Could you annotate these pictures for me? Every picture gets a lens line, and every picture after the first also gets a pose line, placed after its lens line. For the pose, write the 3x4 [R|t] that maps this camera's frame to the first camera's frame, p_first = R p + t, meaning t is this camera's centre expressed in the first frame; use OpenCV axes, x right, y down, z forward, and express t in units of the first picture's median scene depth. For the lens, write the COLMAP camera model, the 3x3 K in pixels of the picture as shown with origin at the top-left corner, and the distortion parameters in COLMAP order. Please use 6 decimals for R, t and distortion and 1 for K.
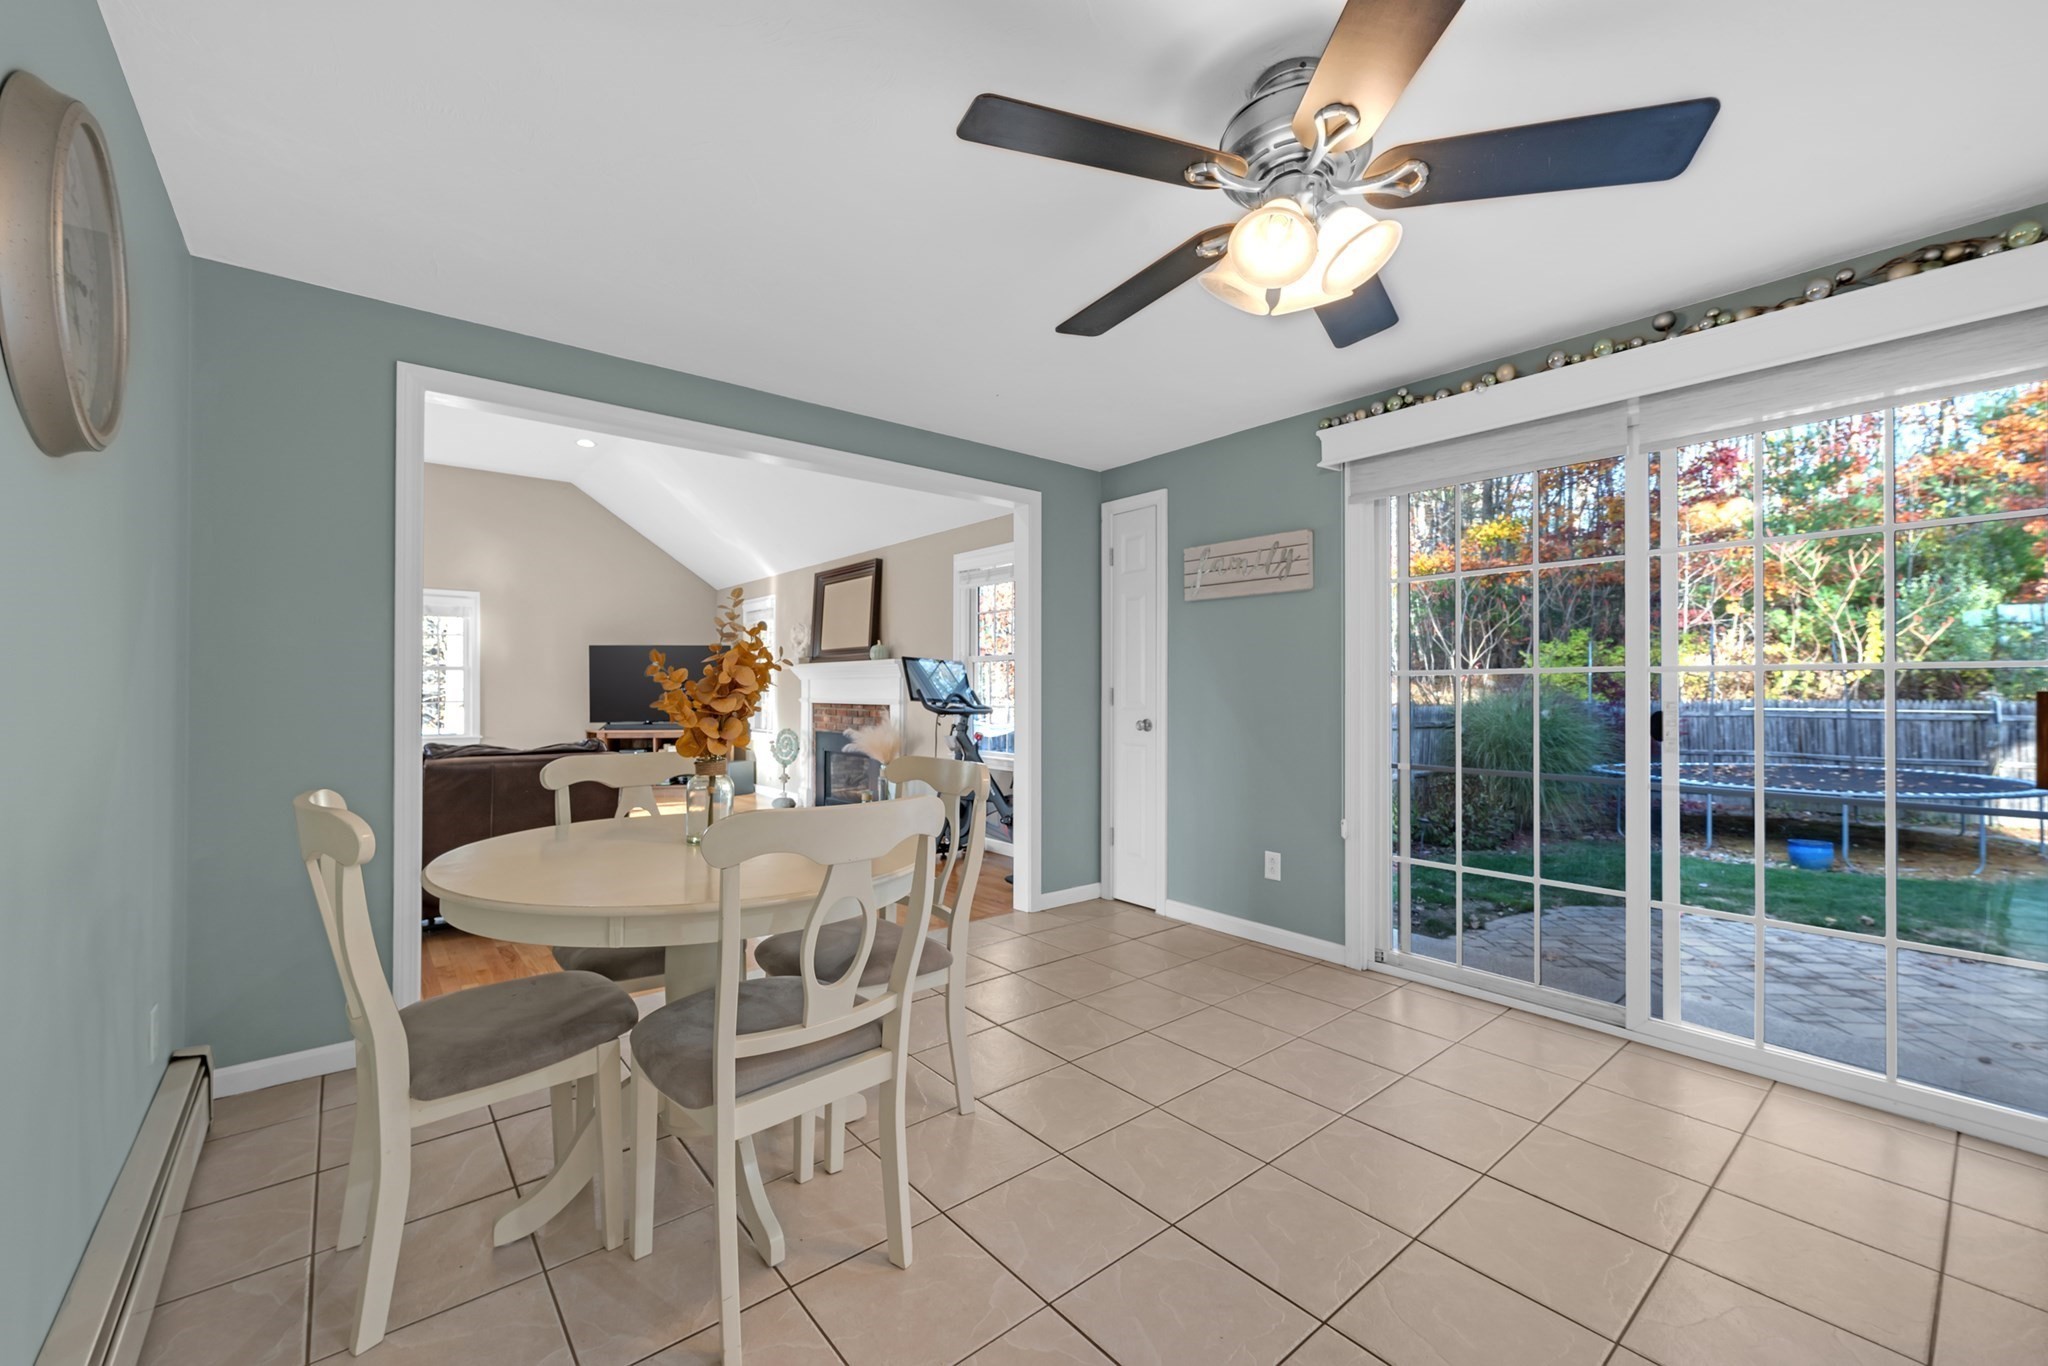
lens RADIAL K [[812.4, 0, 1024.0], [0, 812.4, 683.0], [0, 0, 1]] dist [0.000989, 0.000003]
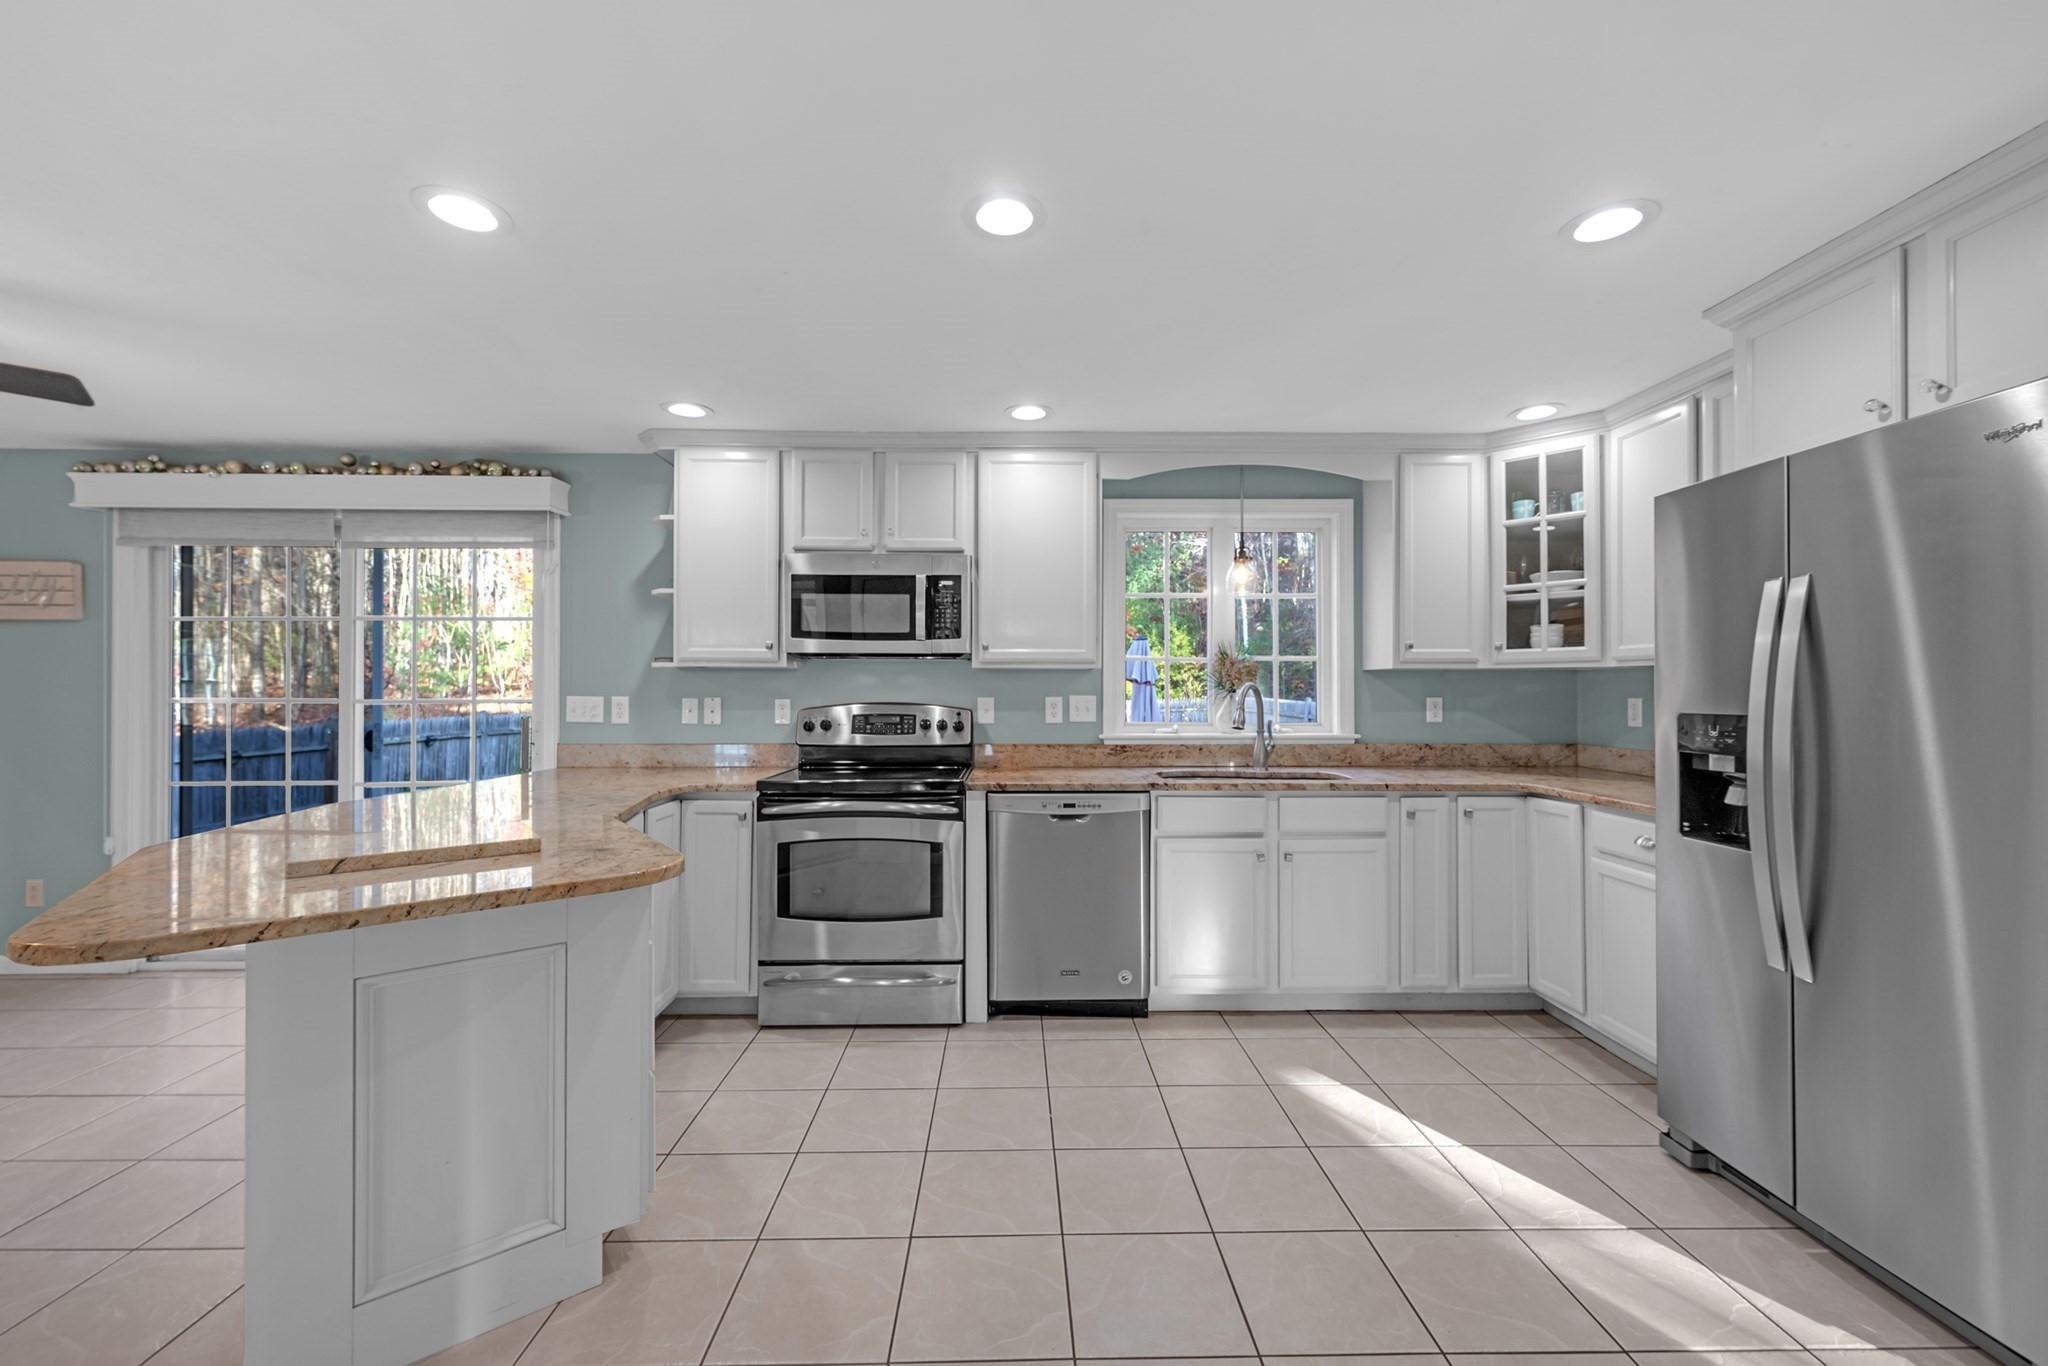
lens RADIAL K [[812.4, 0, 1024.0], [0, 812.4, 683.0], [0, 0, 1]] dist [0.000989, 0.000003]
pose [[0.624670, 0.006030, 0.780866, 0.109907], [-0.005498, 0.999979, -0.003323, -0.014000], [-0.780870, -0.002217, 0.624690, -0.220954]]
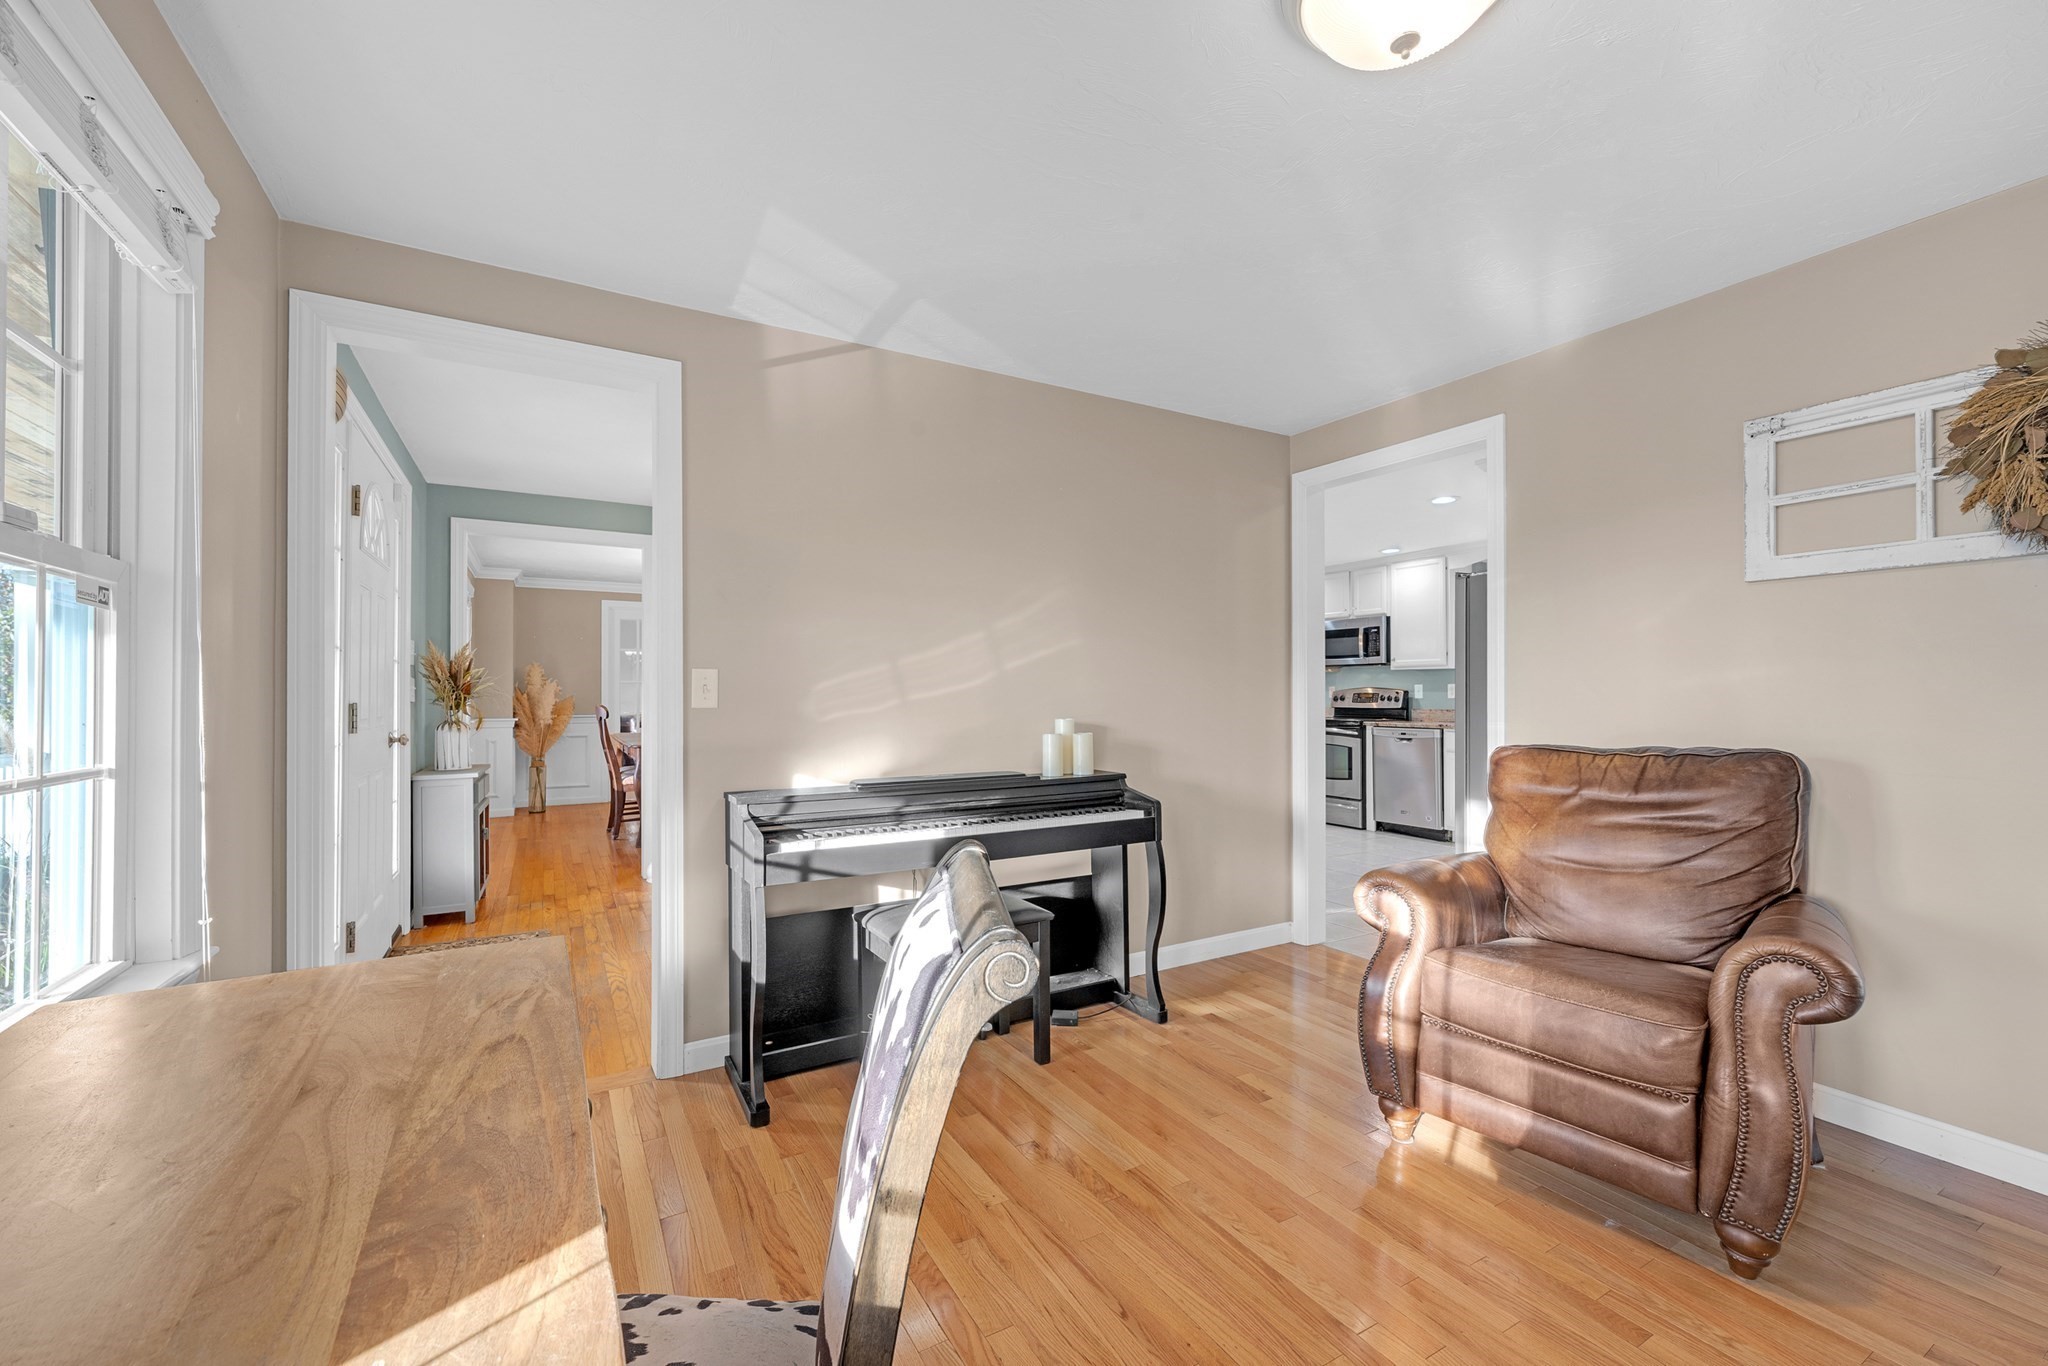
lens RADIAL K [[837.6, 0, 1024.3], [0, 837.6, 692.7], [0, 0, 1]] dist [0.000091, -0.000016]
pose [[0.986173, -0.002310, -0.165706, 0.174191], [0.002985, 0.999988, 0.003826, -0.004669], [0.165695, -0.004268, 0.986168, -0.794987]]
